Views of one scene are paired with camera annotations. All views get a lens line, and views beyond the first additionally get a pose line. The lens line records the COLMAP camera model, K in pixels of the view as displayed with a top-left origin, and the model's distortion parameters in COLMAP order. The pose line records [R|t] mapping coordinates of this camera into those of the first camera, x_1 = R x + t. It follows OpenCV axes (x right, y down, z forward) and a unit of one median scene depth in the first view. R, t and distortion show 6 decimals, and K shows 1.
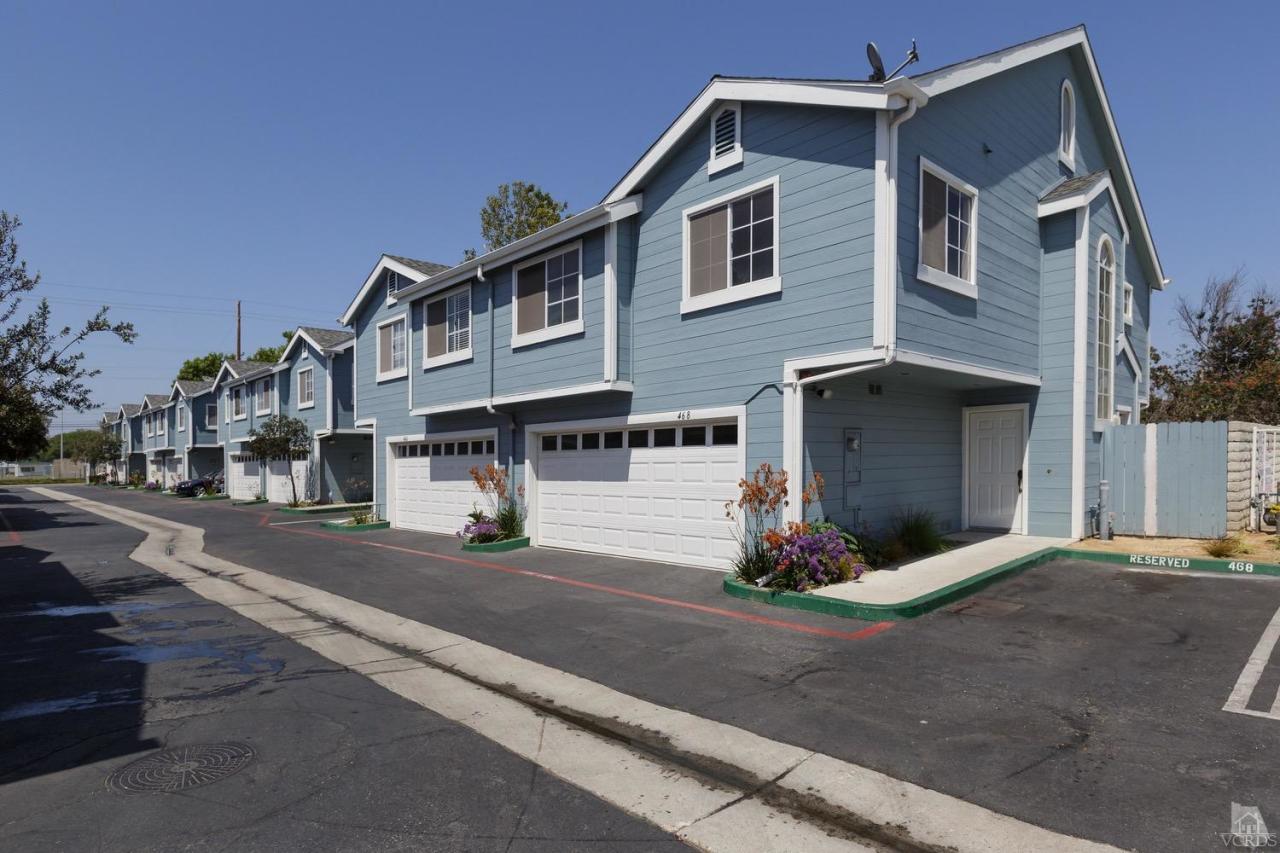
lens RADIAL K [[716.7, 0, 639.6], [0, 716.7, 510.6], [0, 0, 1]] dist [-0.004677, -0.000117]
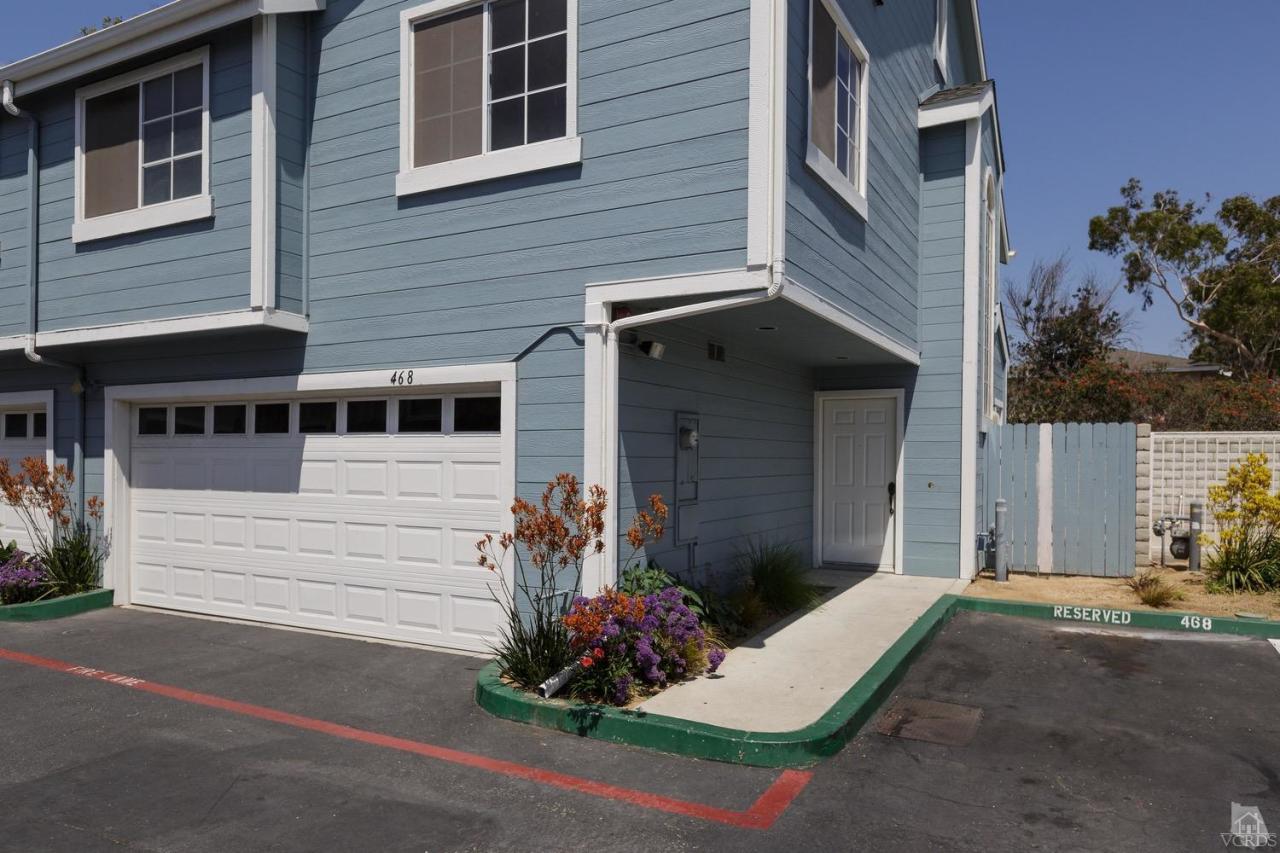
lens RADIAL K [[871.3, 0, 640.9], [0, 871.3, 515.6], [0, 0, 1]] dist [-0.001725, -0.001992]
pose [[0.946436, 0.002451, 0.322881, 0.019286], [-0.000734, 0.999985, -0.005440, -0.021675], [-0.322889, 0.004912, 0.946424, 0.301272]]
